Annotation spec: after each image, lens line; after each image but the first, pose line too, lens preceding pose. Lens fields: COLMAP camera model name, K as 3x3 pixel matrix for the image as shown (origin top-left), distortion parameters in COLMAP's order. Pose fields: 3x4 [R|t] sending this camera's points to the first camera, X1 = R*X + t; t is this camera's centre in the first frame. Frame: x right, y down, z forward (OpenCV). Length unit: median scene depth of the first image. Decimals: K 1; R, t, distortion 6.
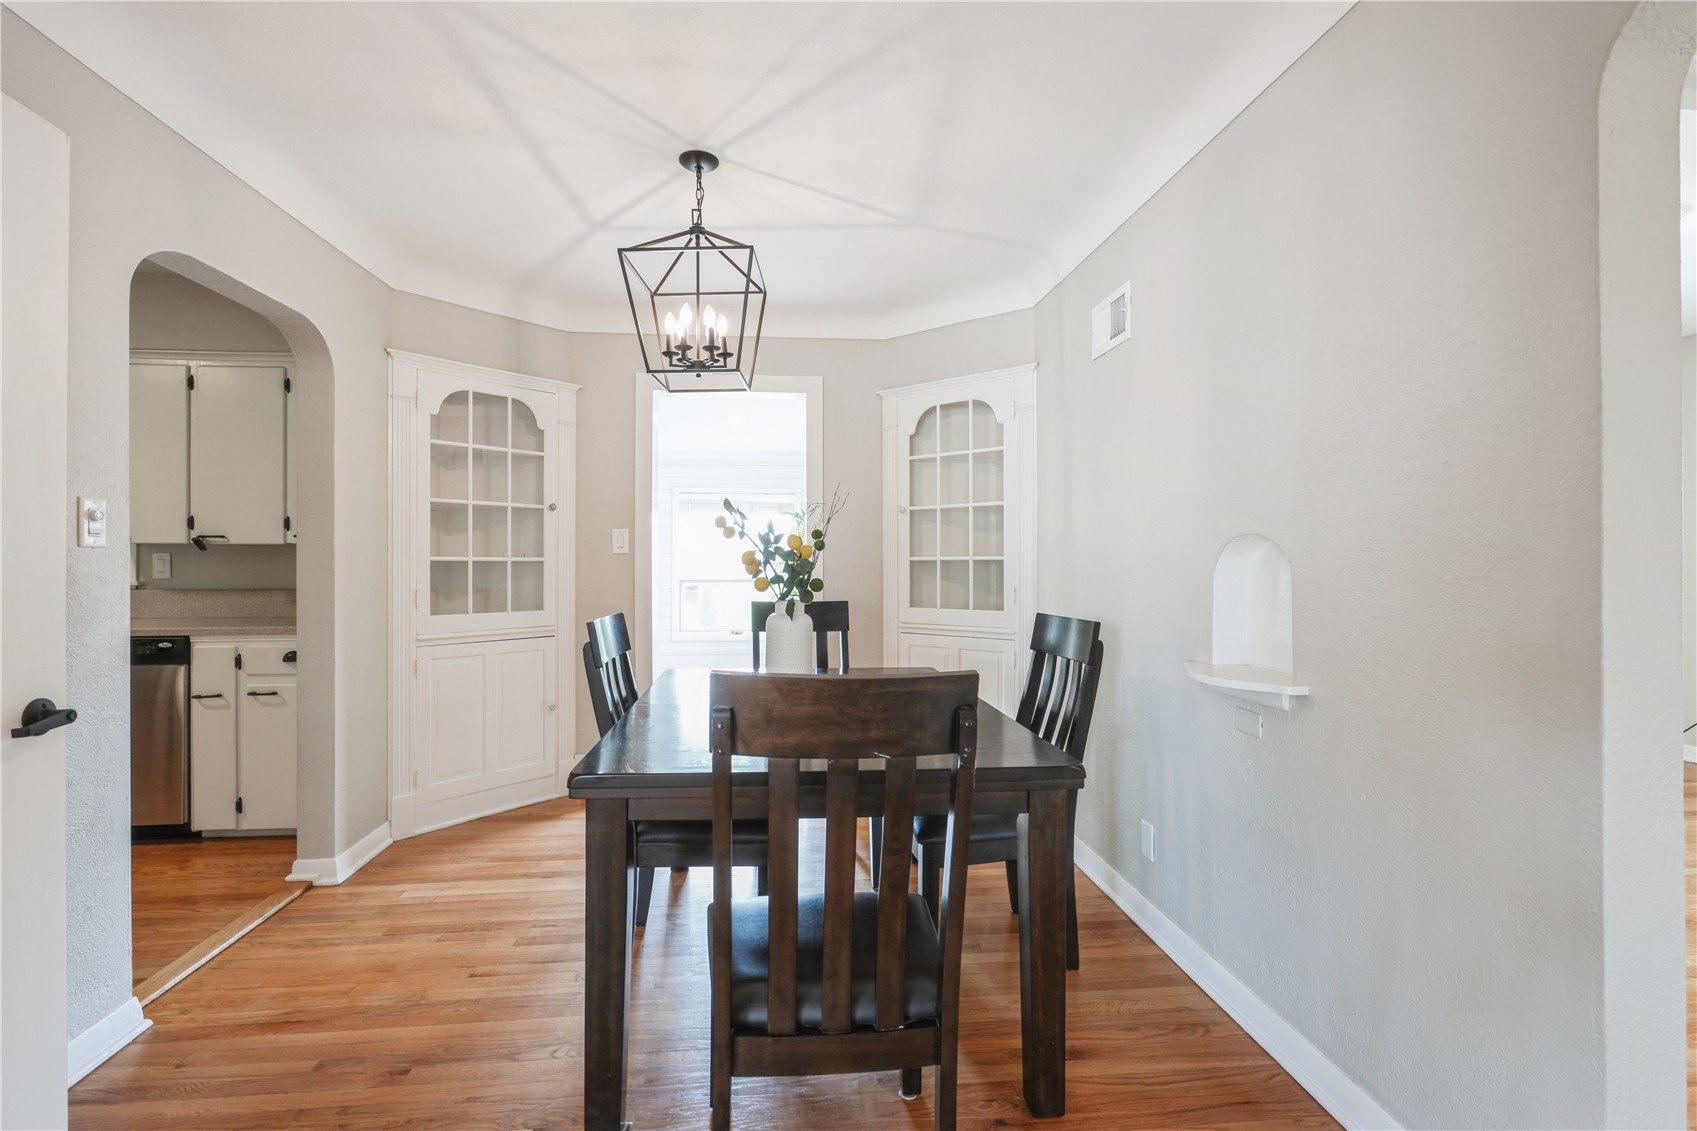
lens RADIAL K [[768.5, 0, 850.2], [0, 768.5, 562.1], [0, 0, 1]] dist [-0.015345, 0.000320]
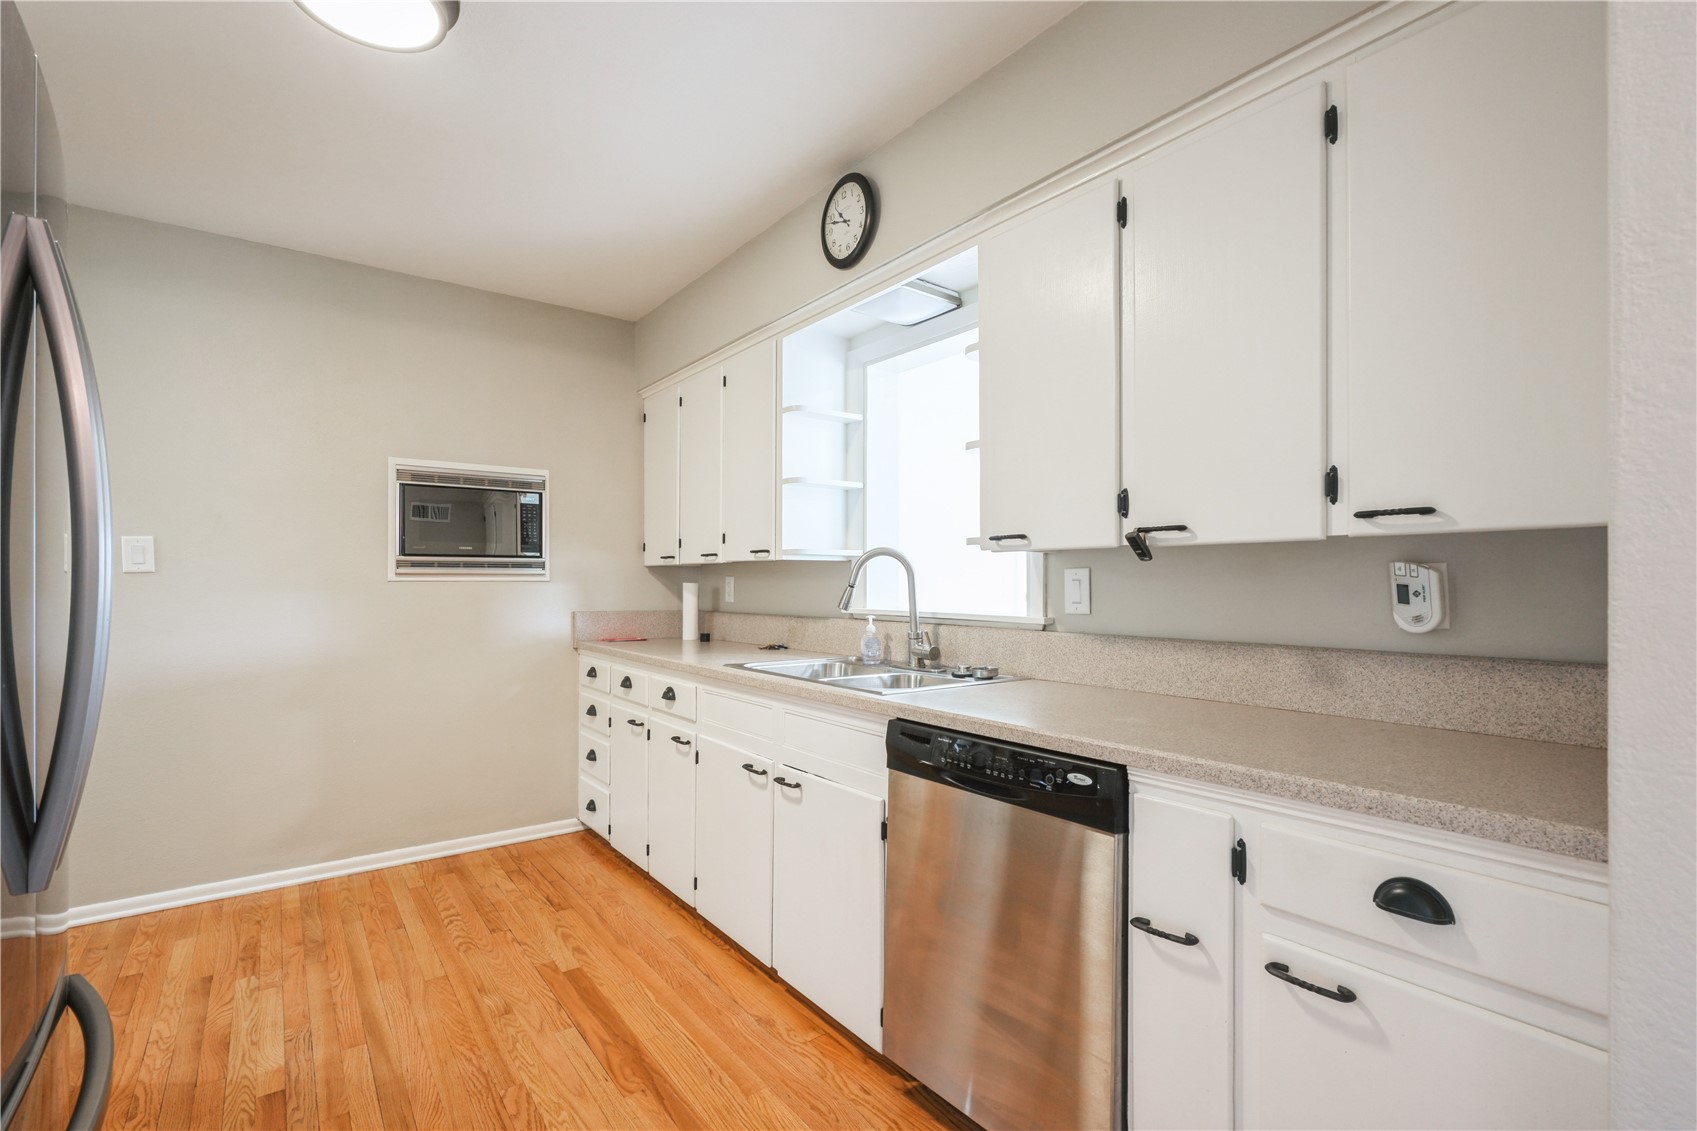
lens RADIAL K [[768.5, 0, 851.0], [0, 768.5, 577.3], [0, 0, 1]] dist [-0.015345, 0.000320]
pose [[0.515399, -0.004989, -0.856936, -0.539460], [-0.004682, 0.999952, -0.008637, 0.000427], [0.856938, 0.008464, 0.515351, 0.600369]]
